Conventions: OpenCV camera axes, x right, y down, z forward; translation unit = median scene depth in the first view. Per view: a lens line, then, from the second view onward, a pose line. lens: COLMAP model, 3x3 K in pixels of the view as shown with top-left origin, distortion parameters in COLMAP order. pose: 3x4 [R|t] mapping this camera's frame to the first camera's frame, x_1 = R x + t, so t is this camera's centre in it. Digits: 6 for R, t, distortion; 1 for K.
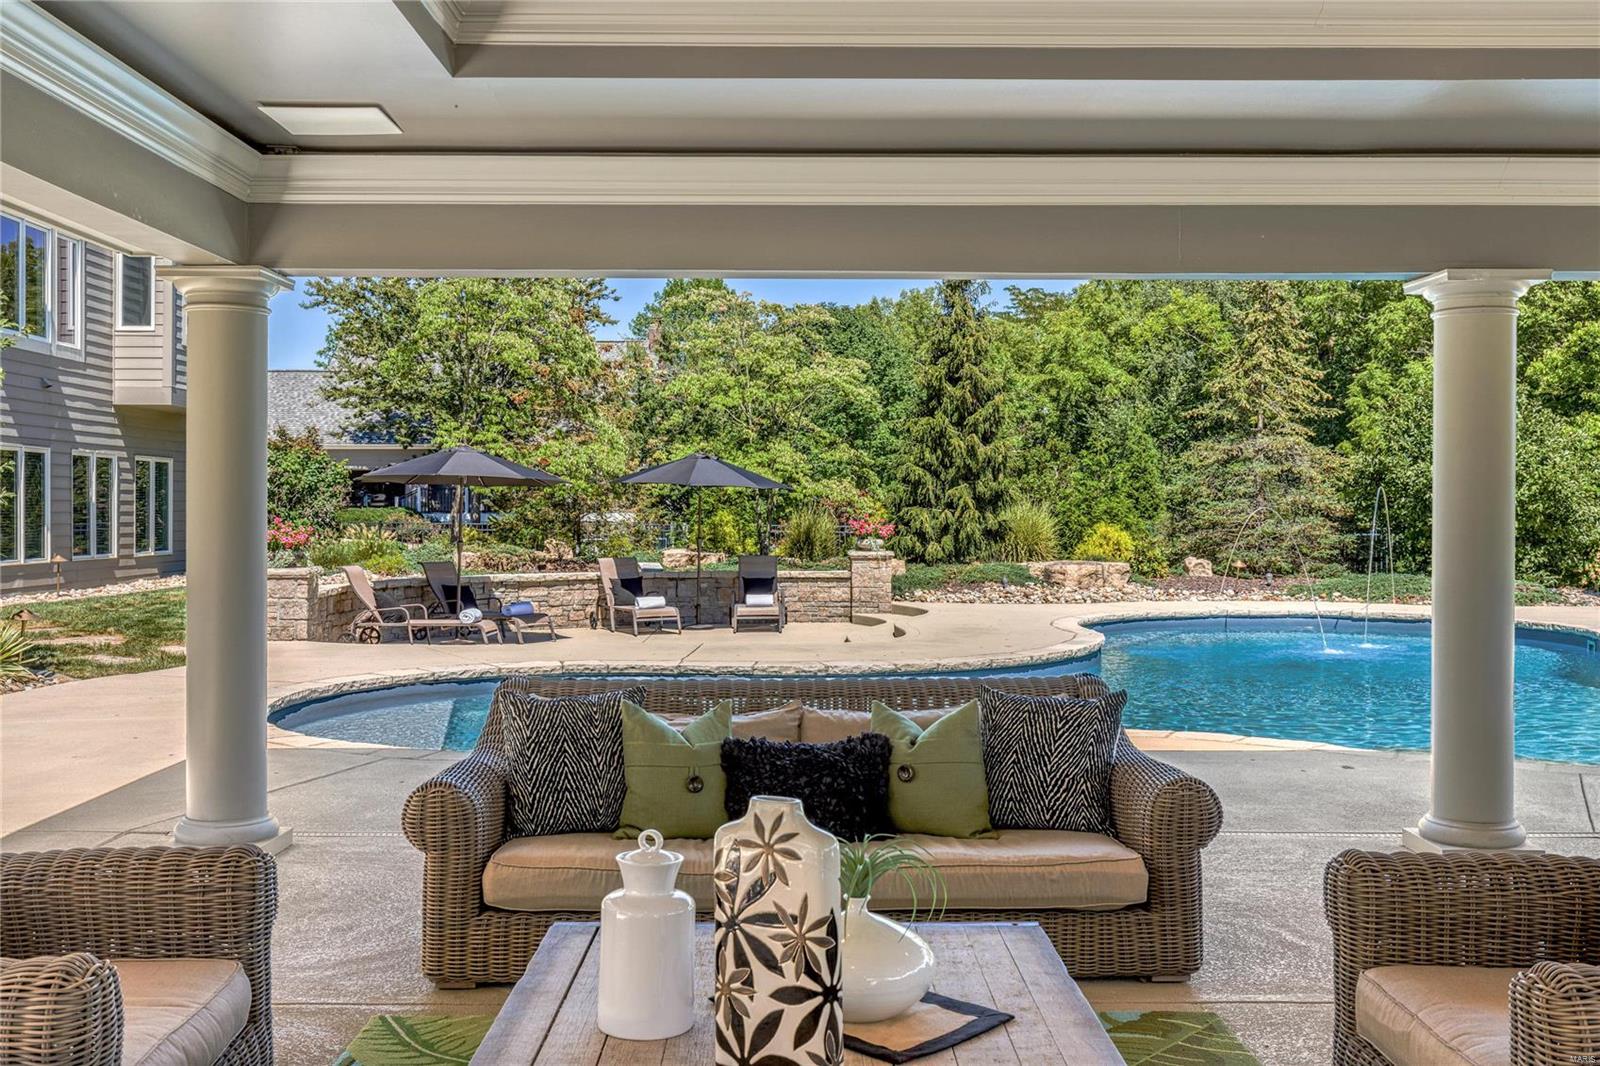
lens RADIAL K [[1499.9, 0, 816.4], [0, 1499.9, 527.9], [0, 0, 1]] dist [0.009629, 0.000000]
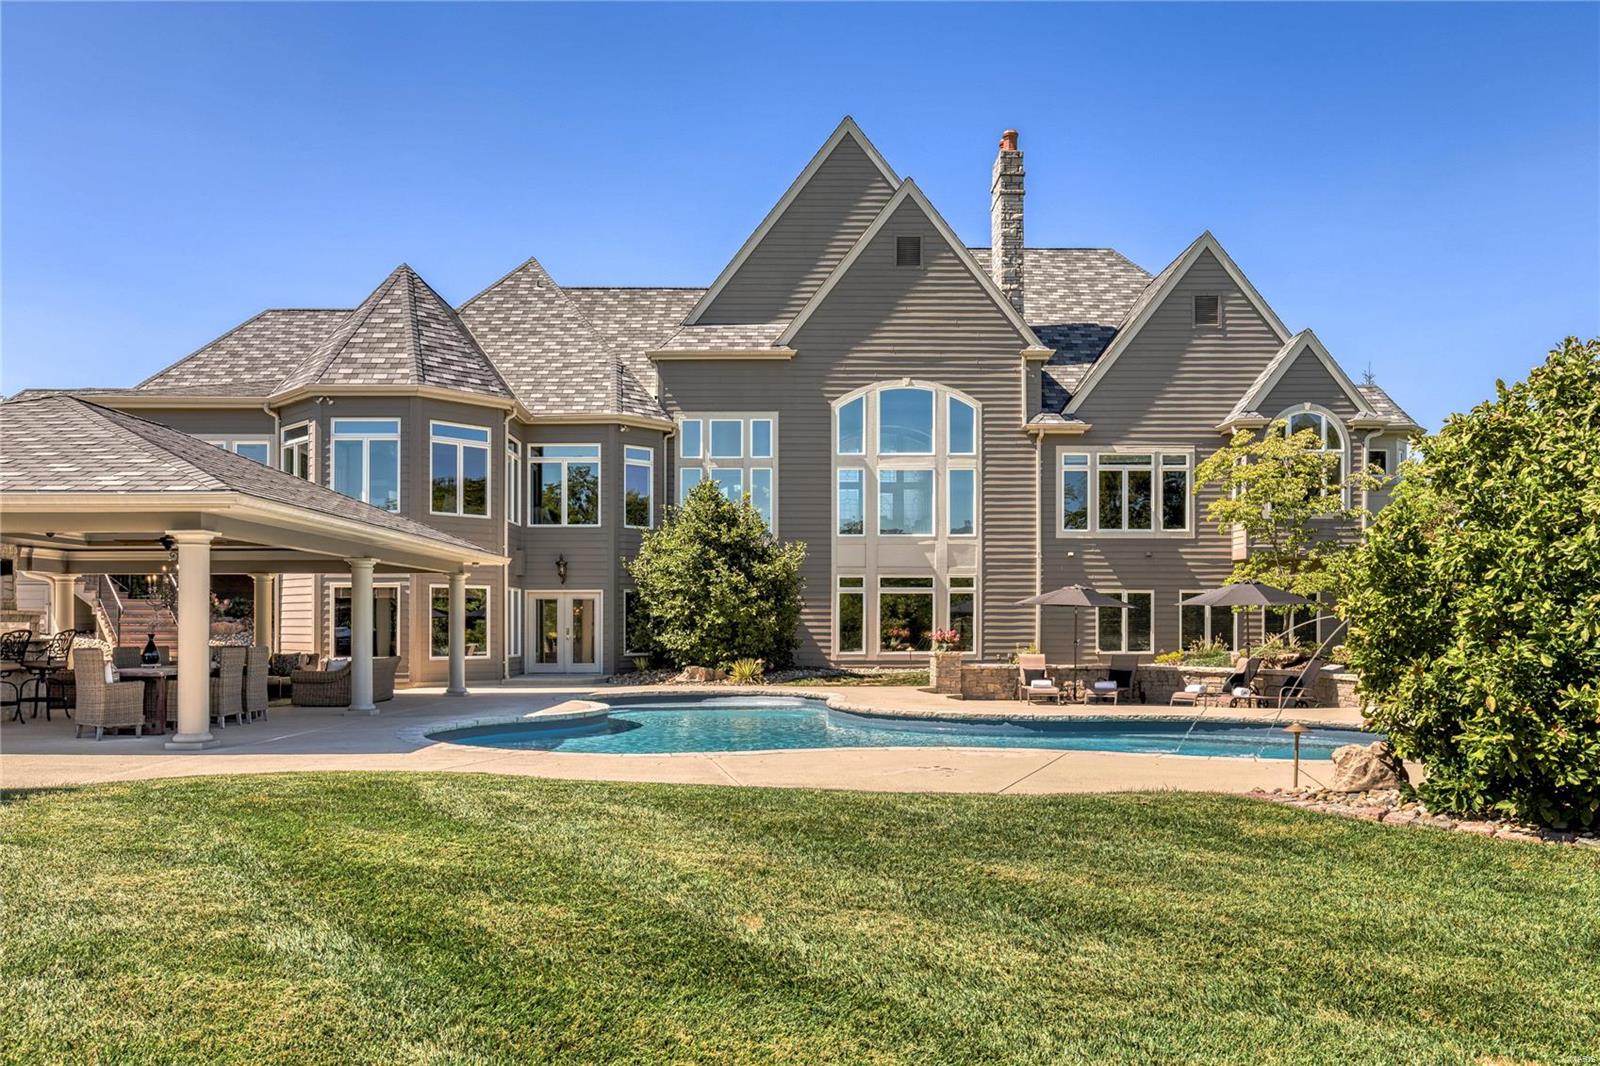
lens RADIAL K [[1162.9, 0, 778.6], [0, 1162.9, 612.6], [0, 0, 1]] dist [-0.010315, 0.010961]
pose [[-0.019363, -0.017184, -0.999665, 0.831351], [-0.011043, 0.999795, -0.016972, 0.002197], [0.999752, 0.010711, -0.019548, 0.544847]]
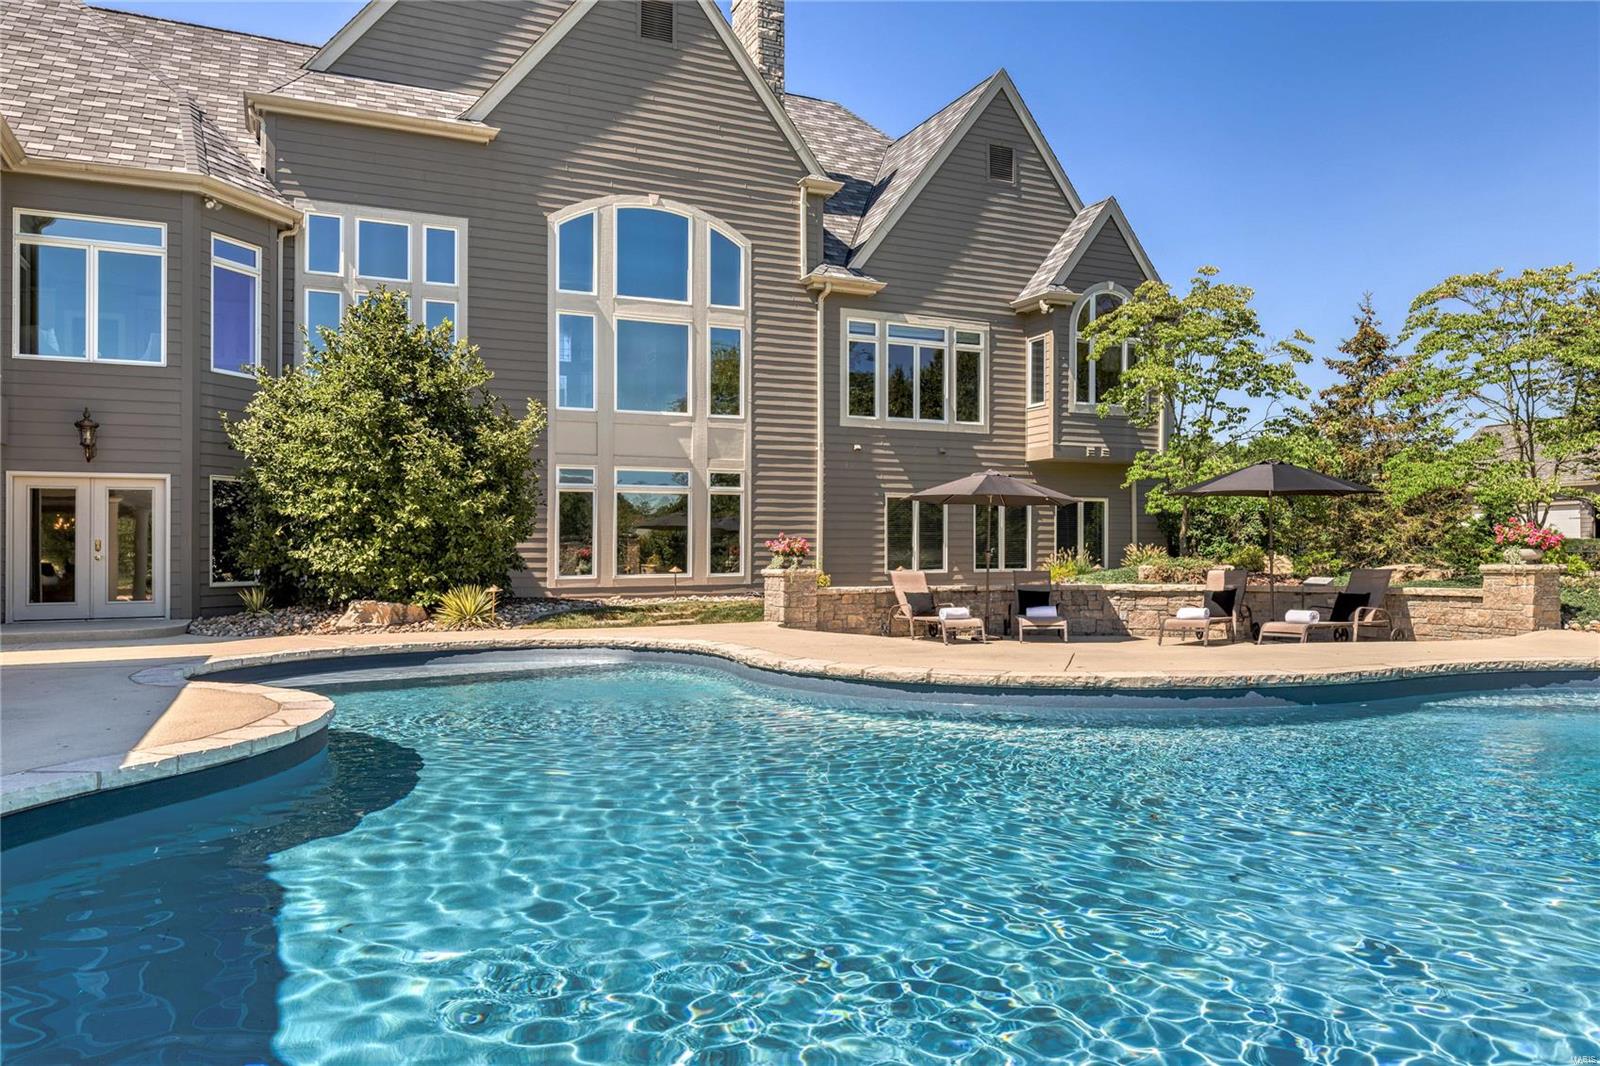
lens RADIAL K [[1100.3, 0, 835.1], [0, 1100.3, 538.7], [0, 0, 1]] dist [-0.005219, -0.001089]
pose [[0.428574, -0.023514, -0.903201, 0.388075], [-0.000367, 0.999657, -0.026200, 0.016911], [0.903507, 0.011560, 0.428418, 0.414000]]
